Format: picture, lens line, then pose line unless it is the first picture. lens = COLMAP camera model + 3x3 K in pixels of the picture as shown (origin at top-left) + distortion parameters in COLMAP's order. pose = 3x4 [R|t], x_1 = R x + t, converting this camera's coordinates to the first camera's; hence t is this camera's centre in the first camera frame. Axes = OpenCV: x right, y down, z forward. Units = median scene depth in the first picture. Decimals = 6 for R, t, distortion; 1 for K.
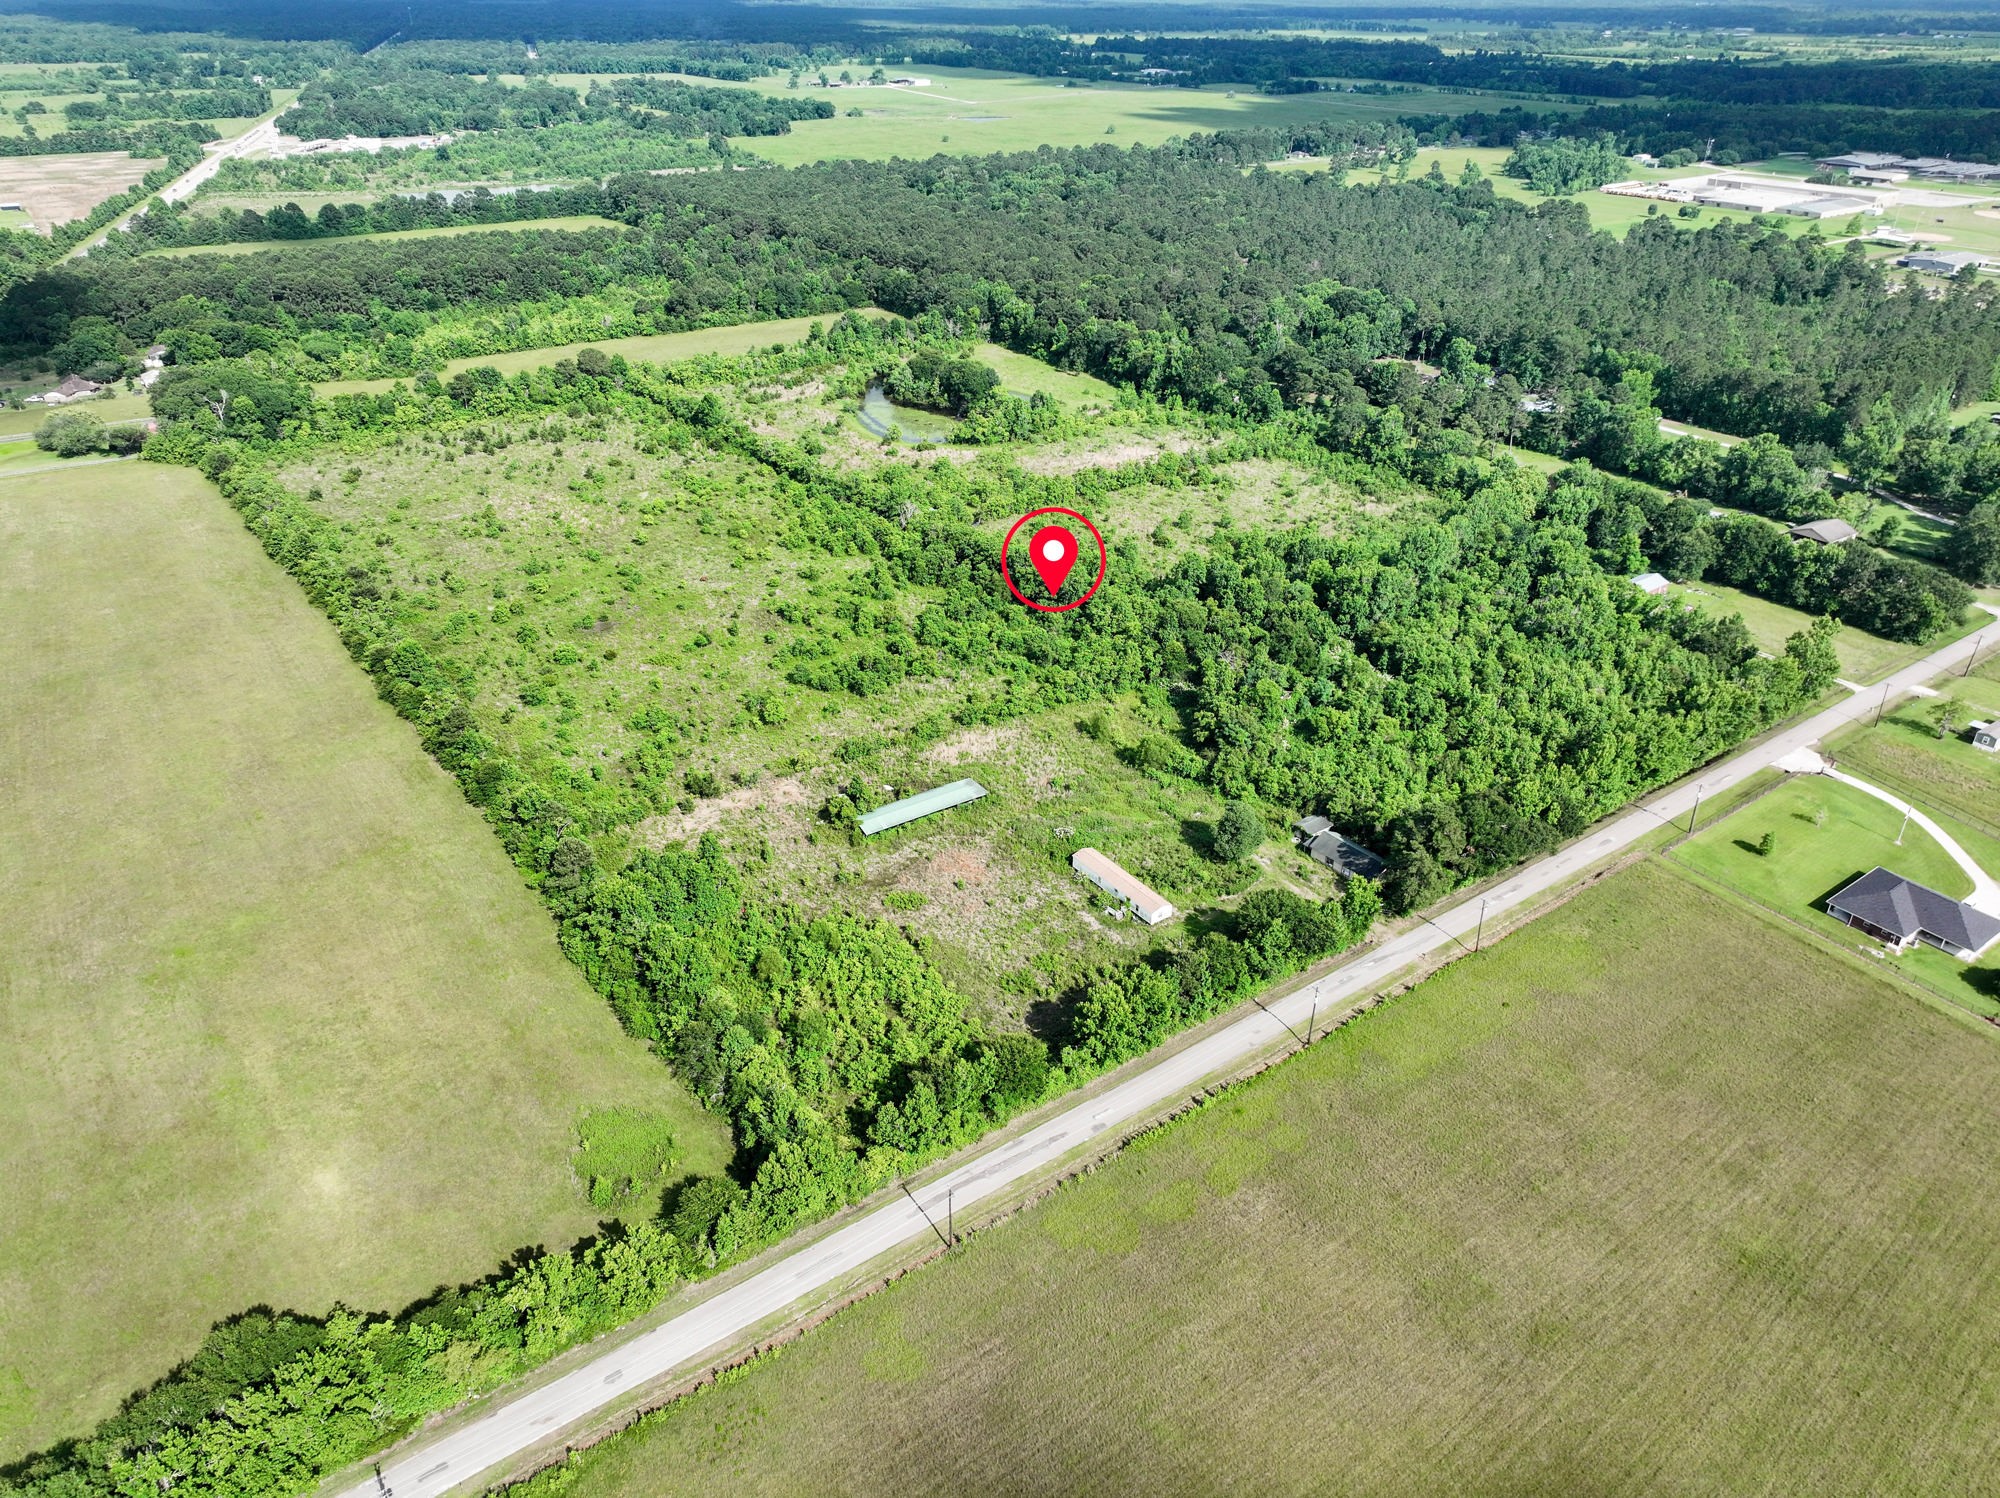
lens RADIAL K [[1401.6, 0, 1000.0], [0, 1401.6, 749.0], [0, 0, 1]] dist [-0.009040, 0.028948]
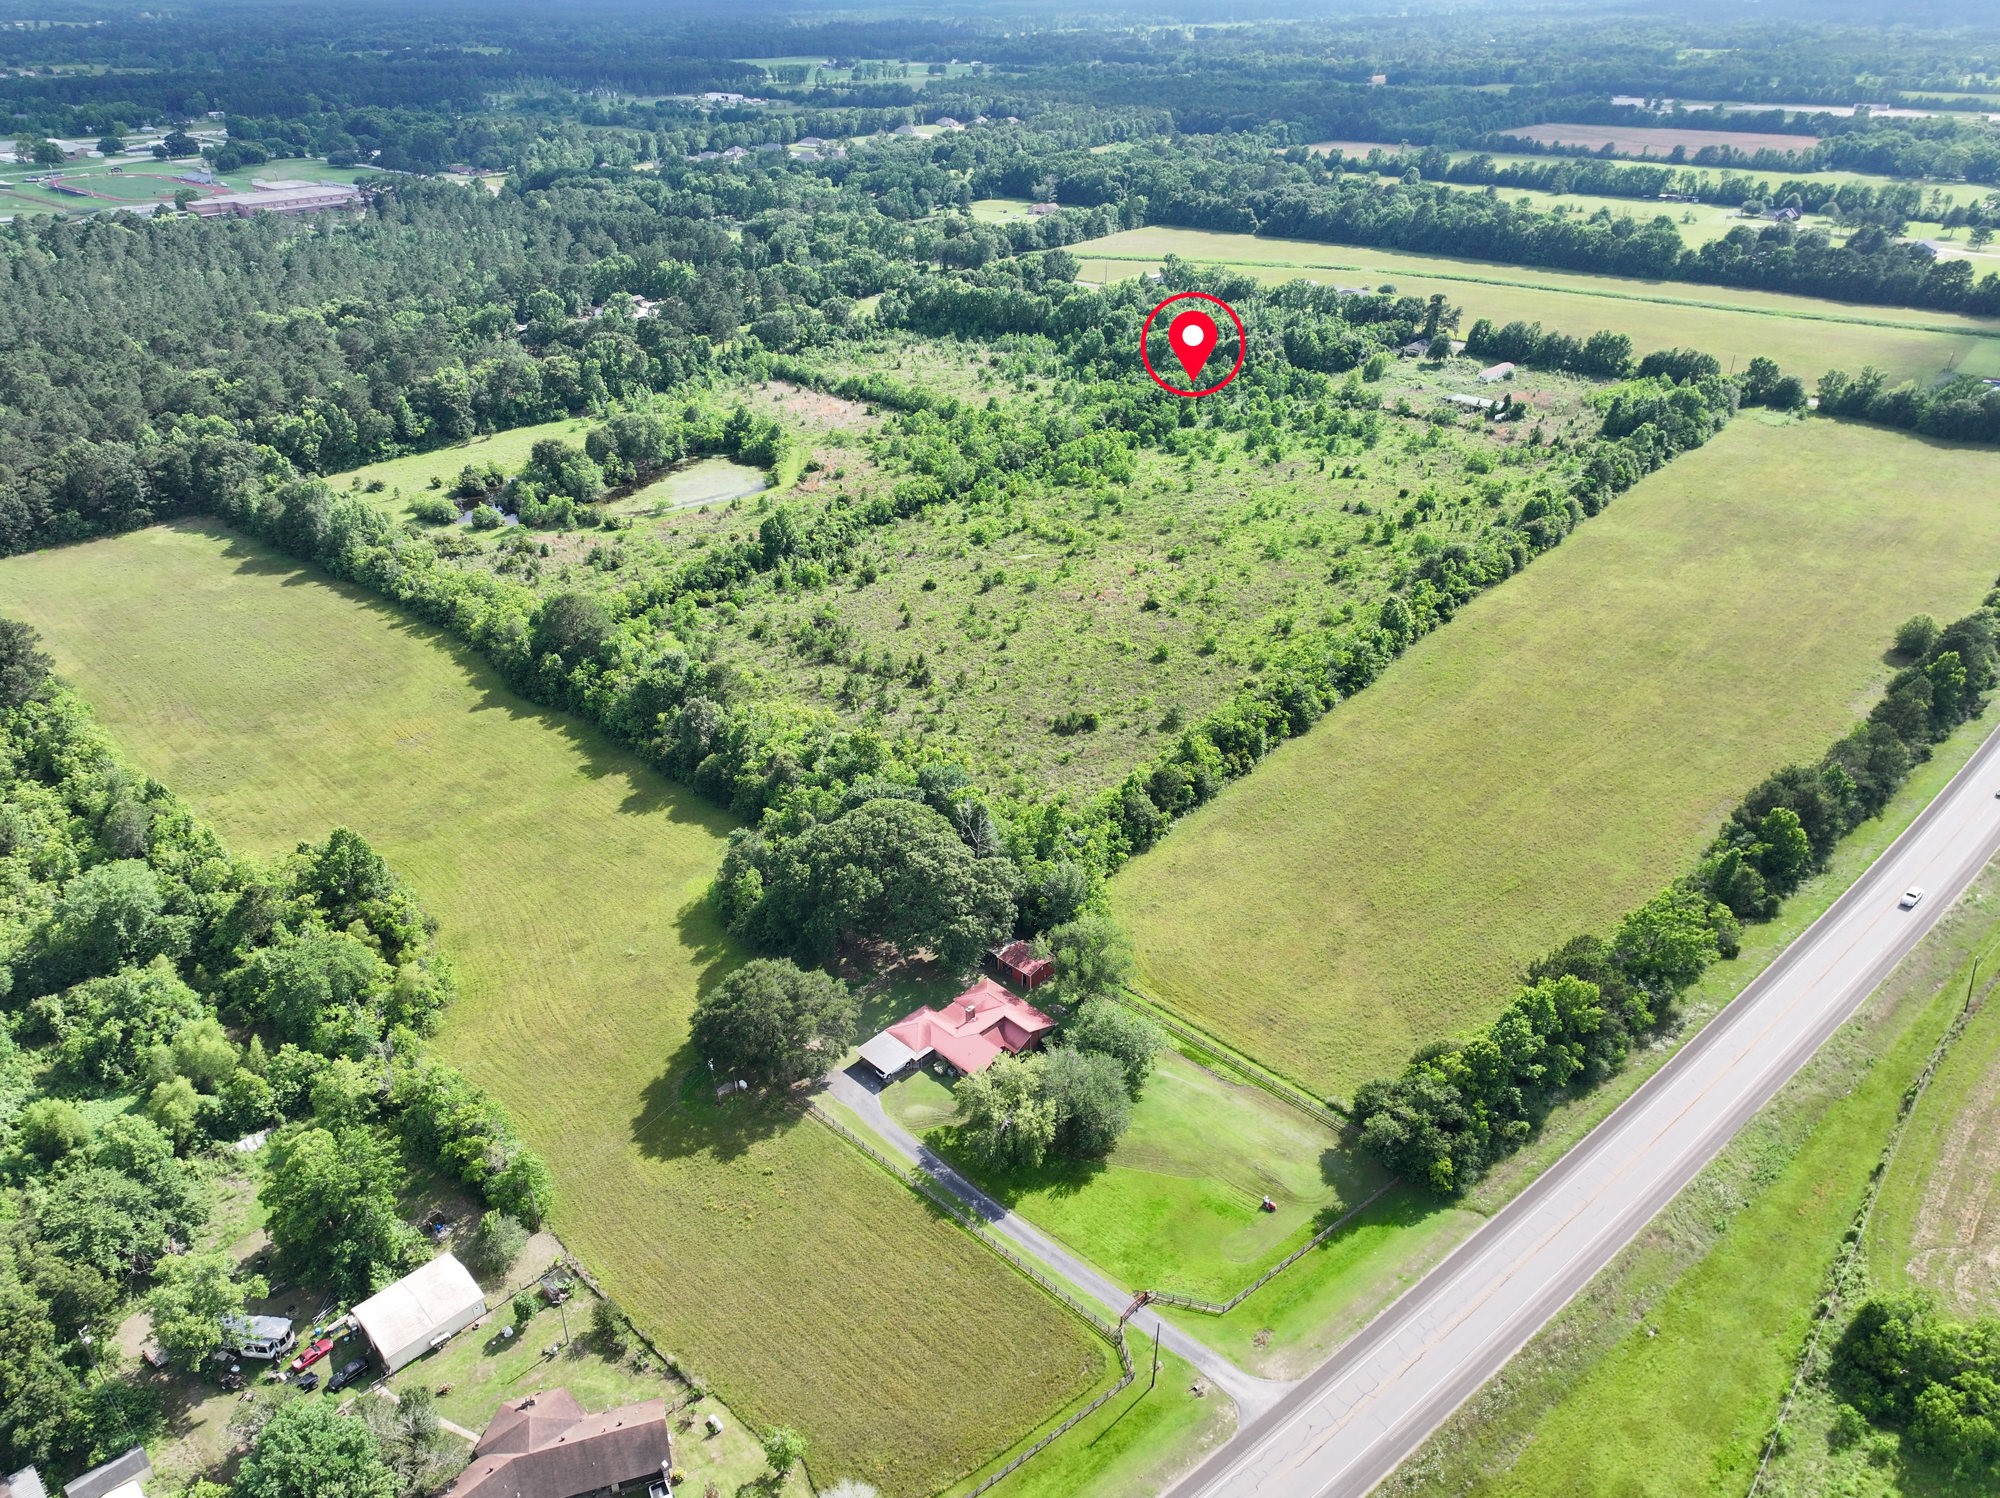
lens RADIAL K [[1401.6, 0, 1000.0], [0, 1401.6, 749.0], [0, 0, 1]] dist [-0.009040, 0.028948]
pose [[-0.230142, -0.481026, 0.845960, -1.020715], [0.479754, 0.700237, 0.528682, -0.549595], [-0.846682, 0.527524, 0.069620, 1.001650]]
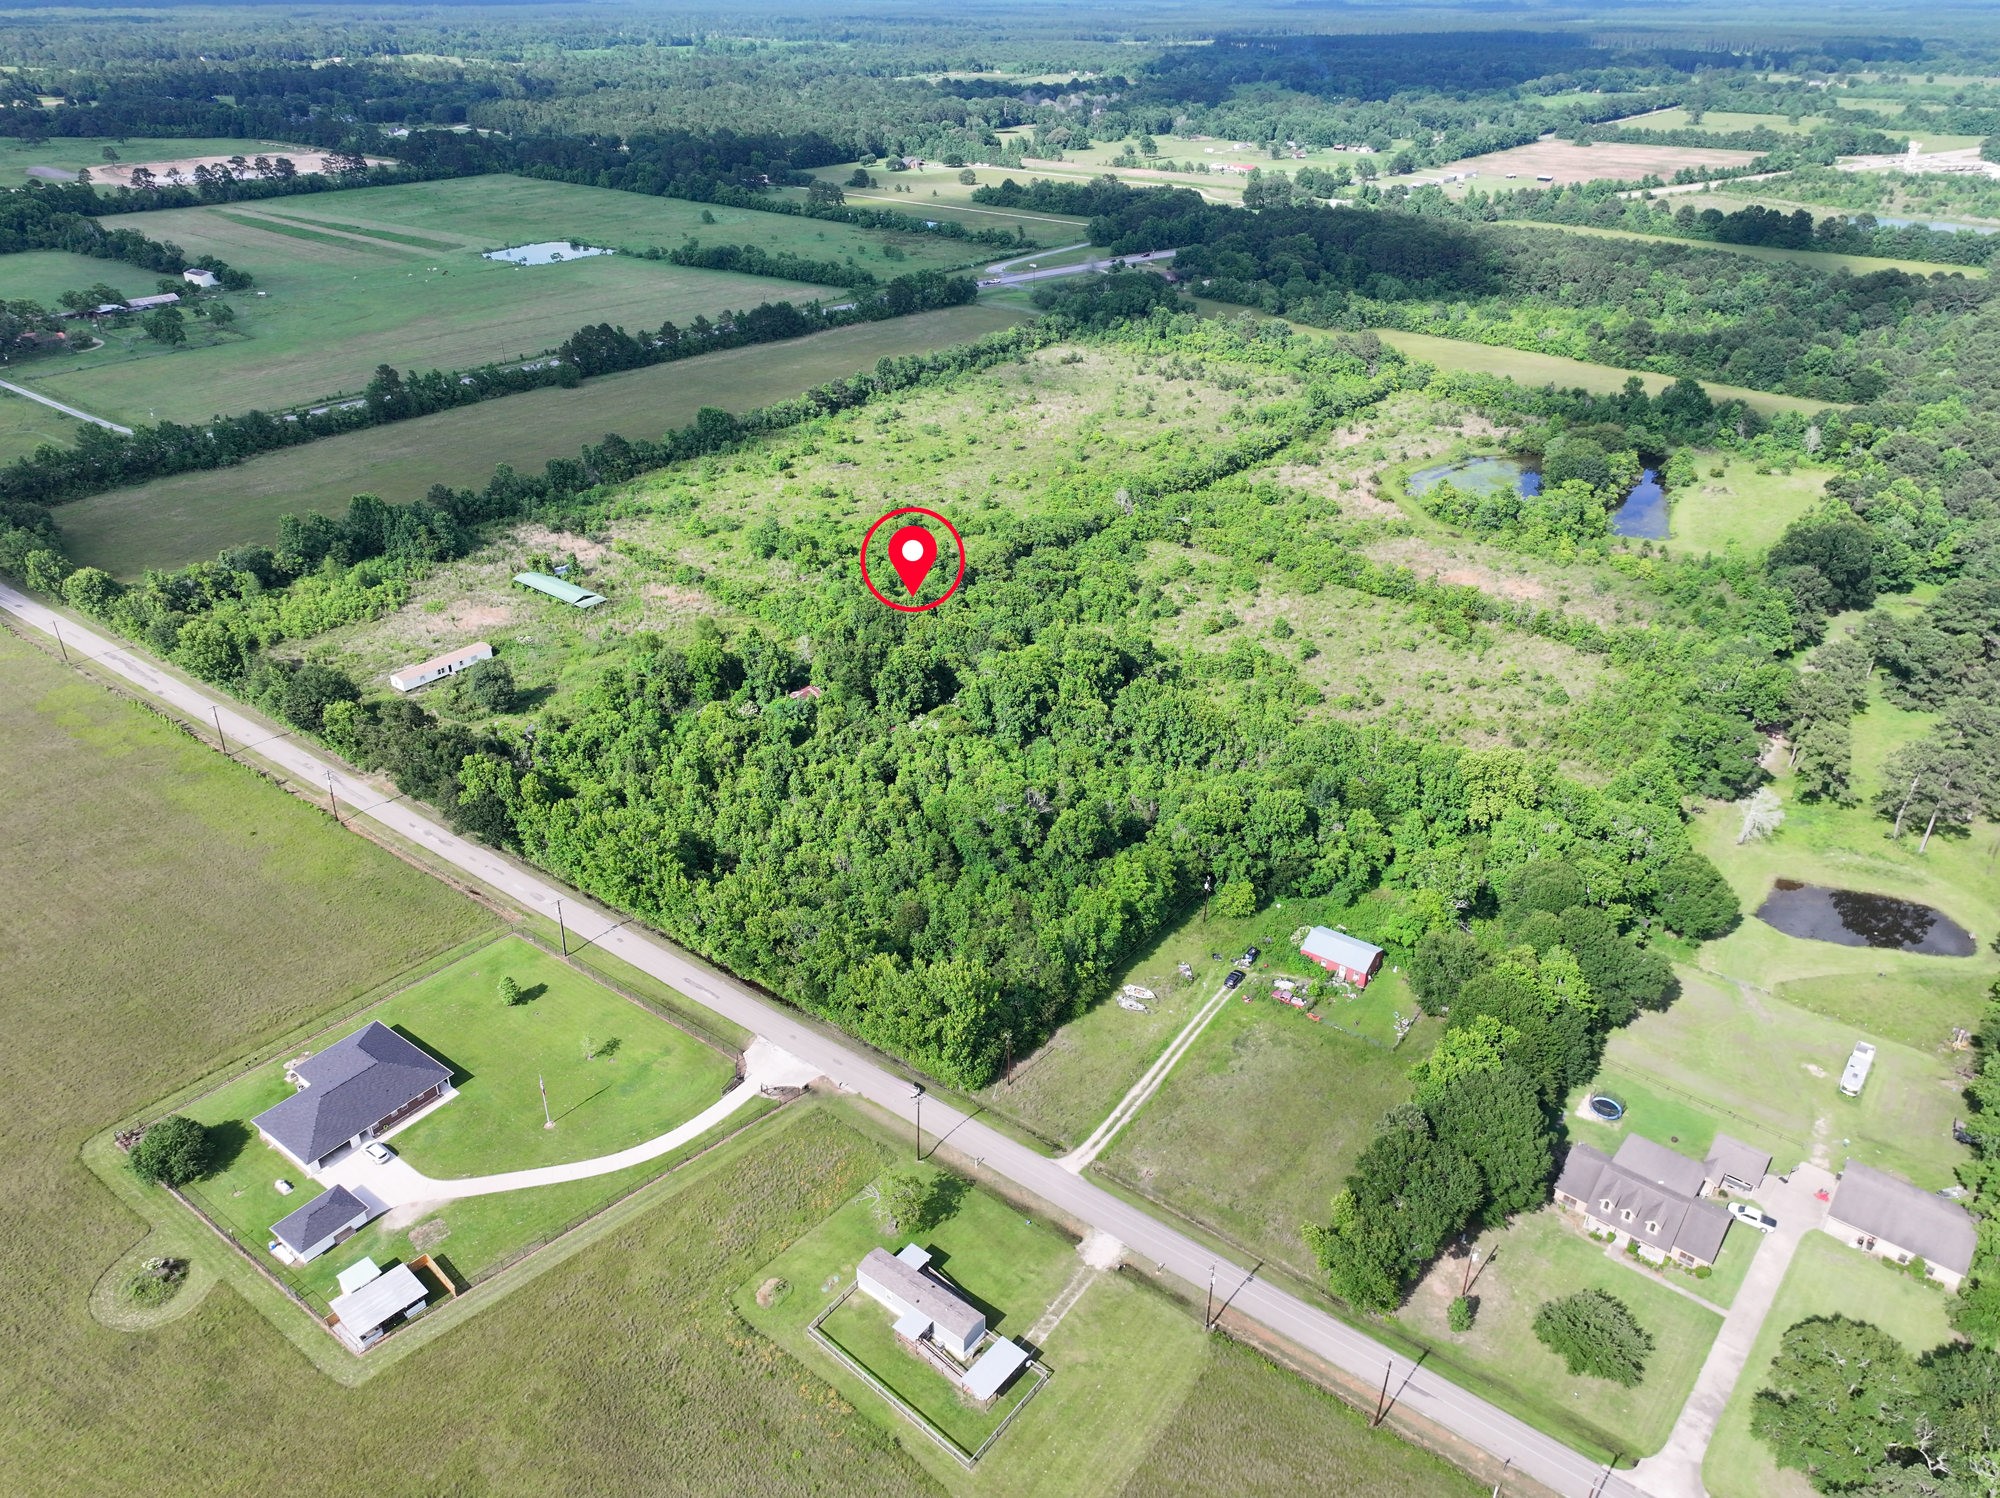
lens RADIAL K [[1401.6, 0, 1000.0], [0, 1401.6, 749.0], [0, 0, 1]] dist [-0.009040, 0.028948]
pose [[0.295134, 0.462973, -0.835794, 0.728463], [-0.473714, 0.830578, 0.292806, -0.244525], [0.829753, 0.309510, 0.464449, 0.480927]]
